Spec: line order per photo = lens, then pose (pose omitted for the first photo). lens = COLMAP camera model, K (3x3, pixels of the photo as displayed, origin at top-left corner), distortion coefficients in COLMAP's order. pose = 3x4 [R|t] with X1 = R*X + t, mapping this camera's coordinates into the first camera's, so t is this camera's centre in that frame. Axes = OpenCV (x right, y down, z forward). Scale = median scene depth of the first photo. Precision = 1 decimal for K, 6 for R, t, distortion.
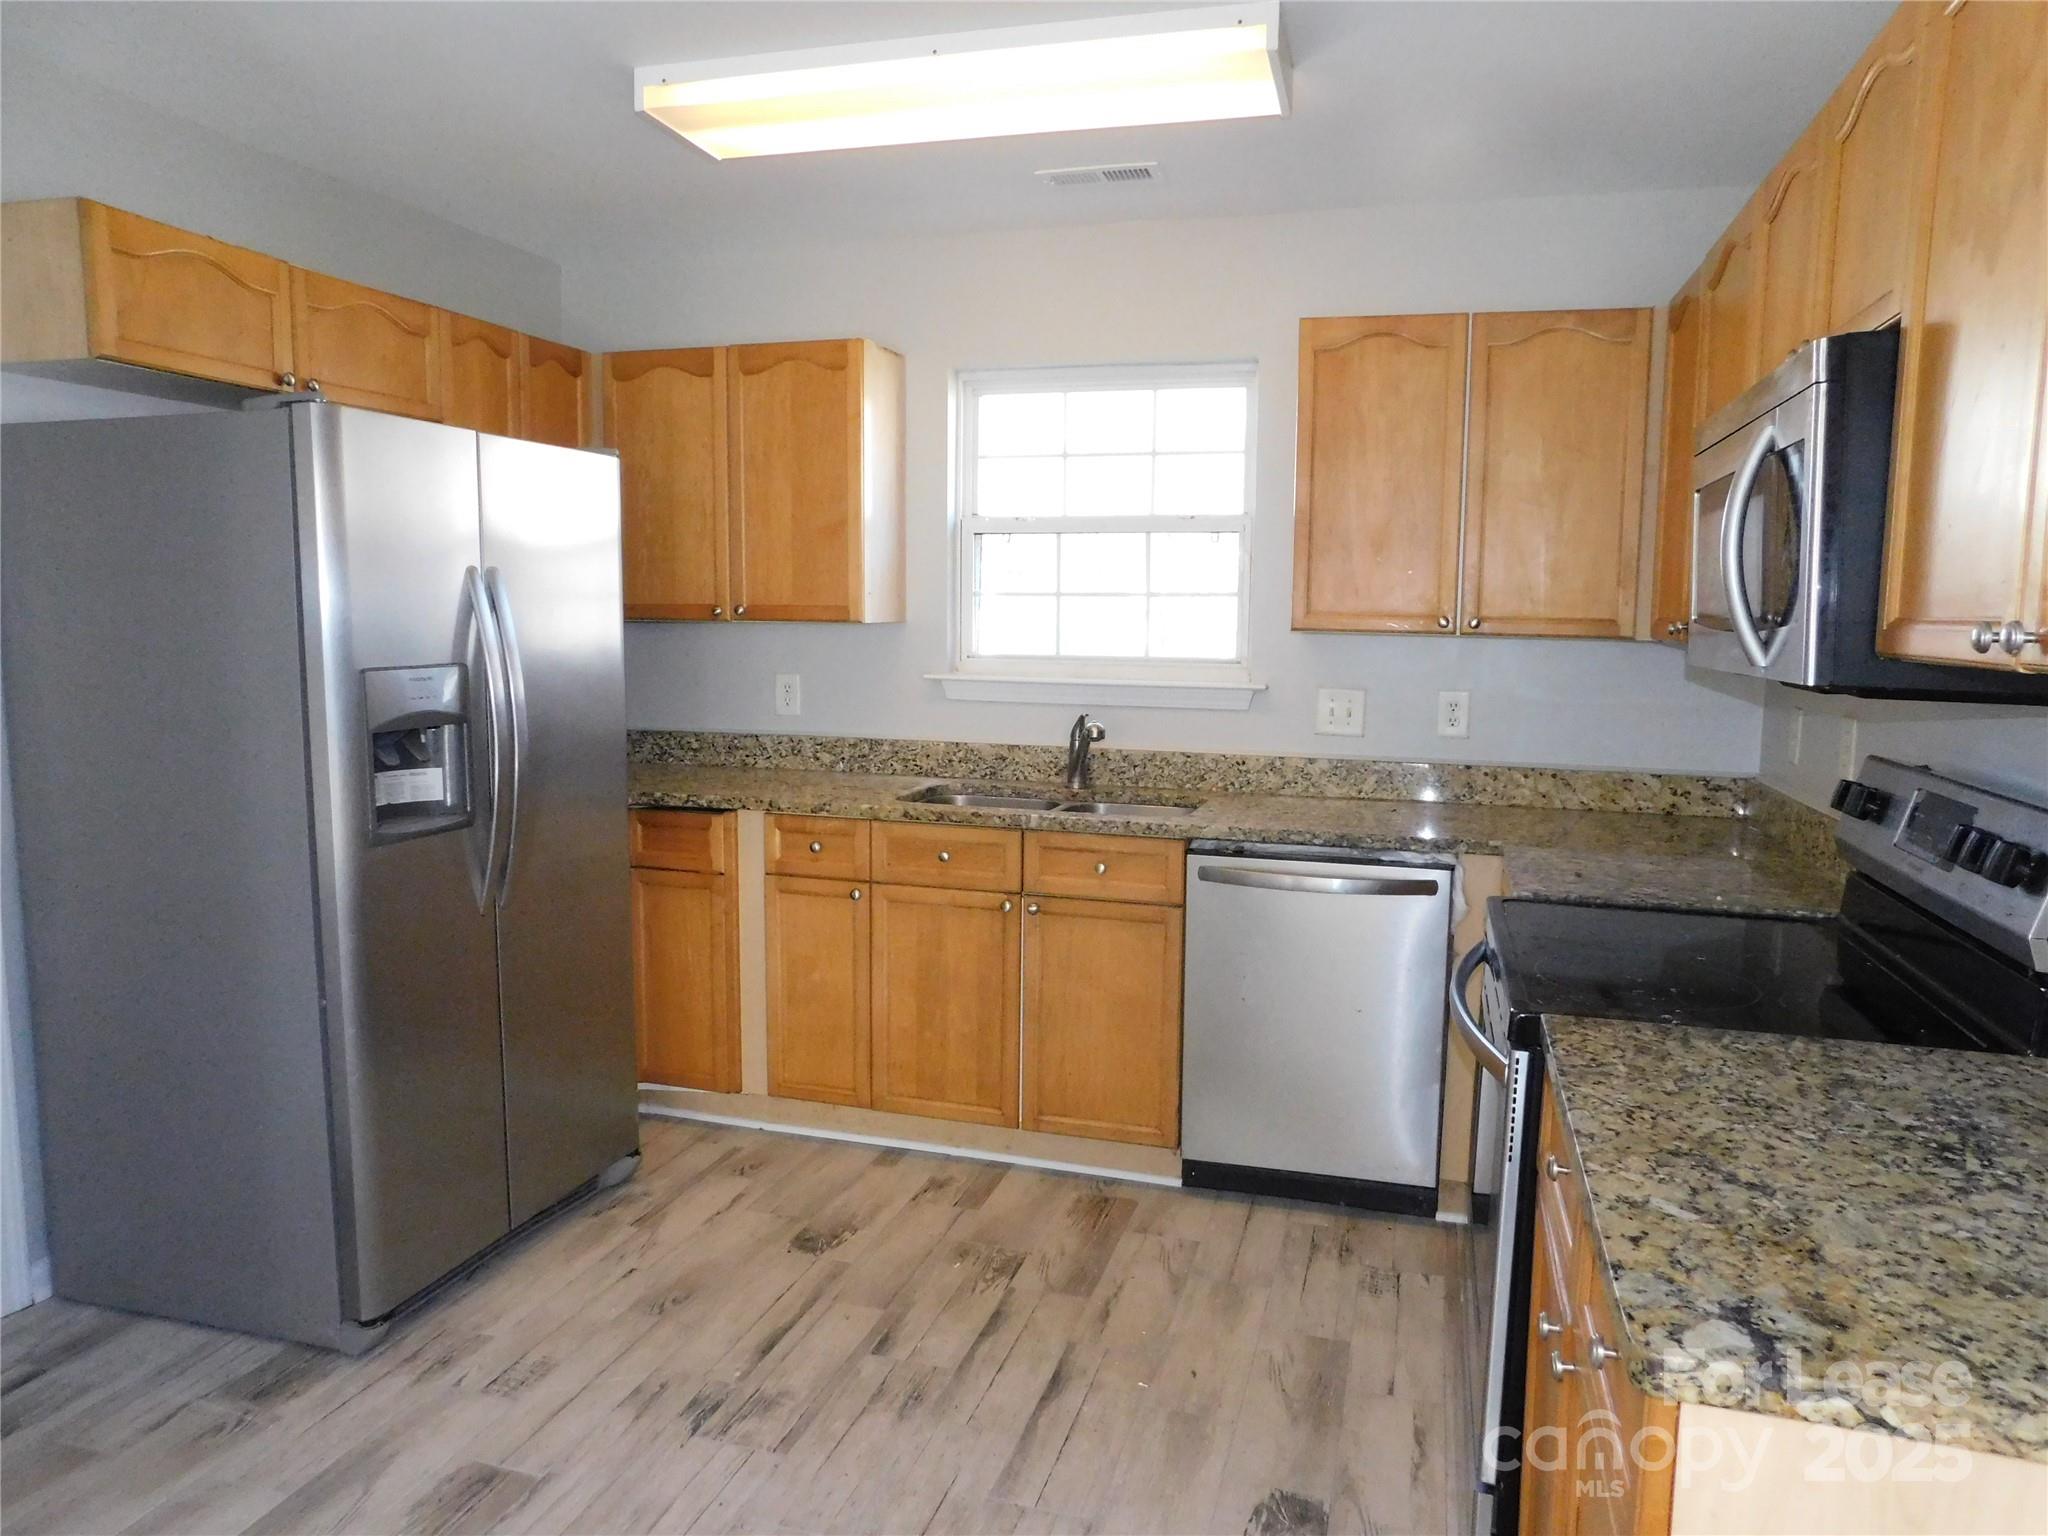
lens RADIAL K [[1359.3, 0, 1024.0], [0, 1359.3, 768.0], [0, 0, 1]] dist [-0.024162, 0.005840]
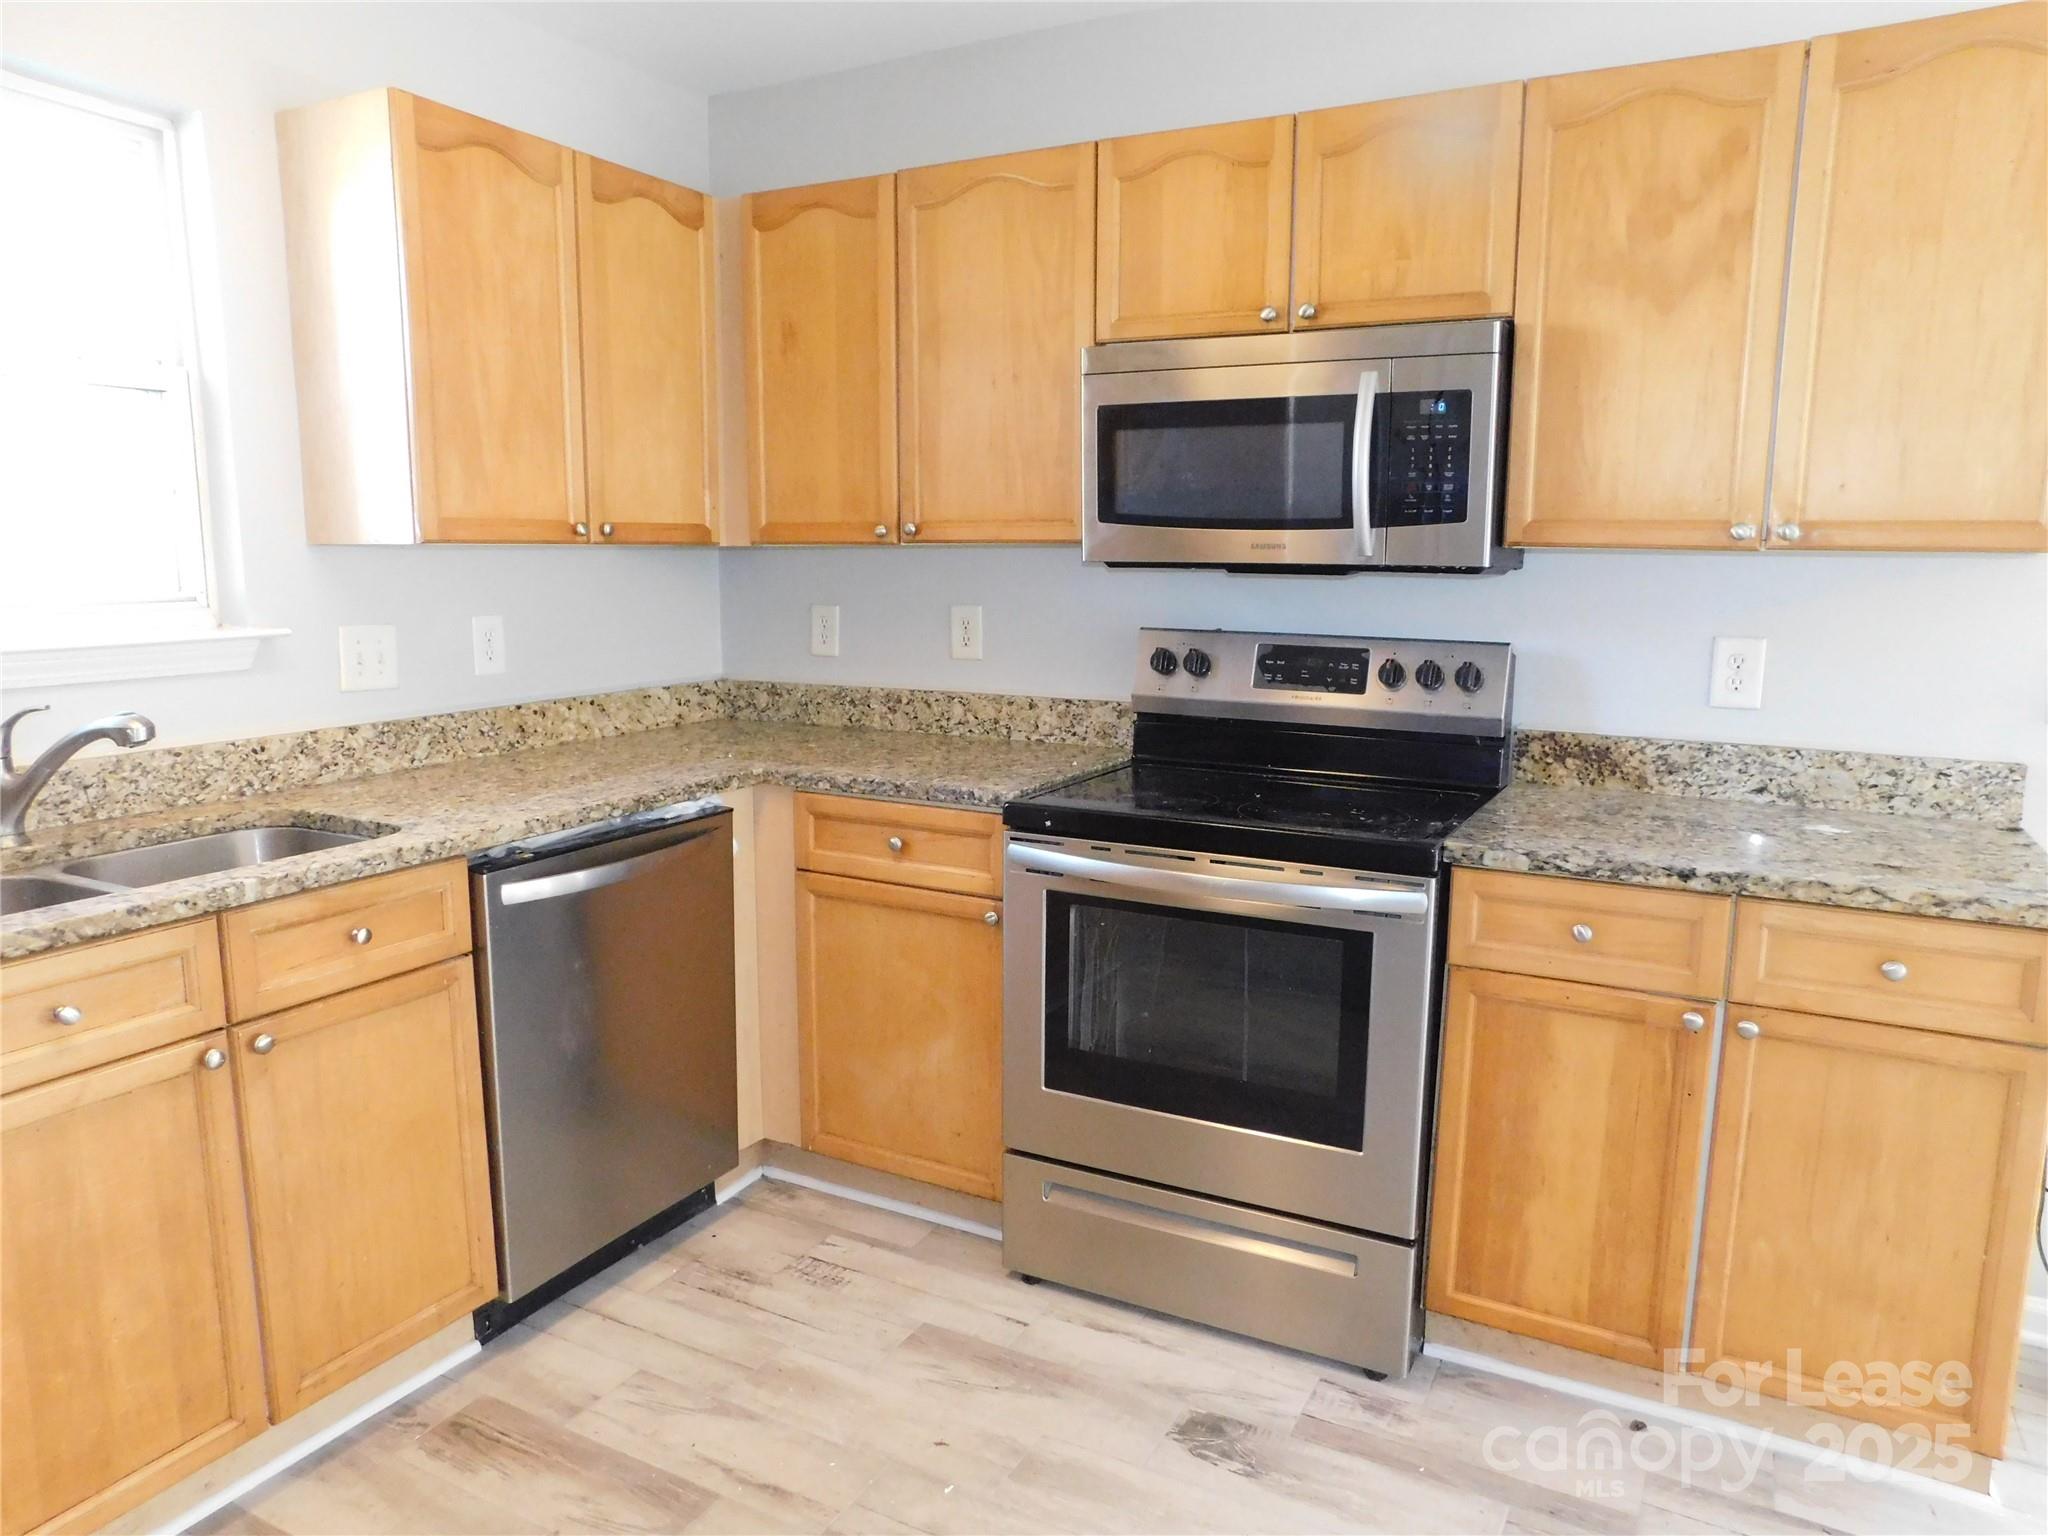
lens RADIAL K [[1359.3, 0, 1024.0], [0, 1359.3, 768.0], [0, 0, 1]] dist [-0.024162, 0.005840]
pose [[0.222225, -0.171636, 0.959769, -0.420311], [0.122390, 0.981508, 0.147186, -0.049885], [-0.967283, 0.084758, 0.239122, 0.523535]]
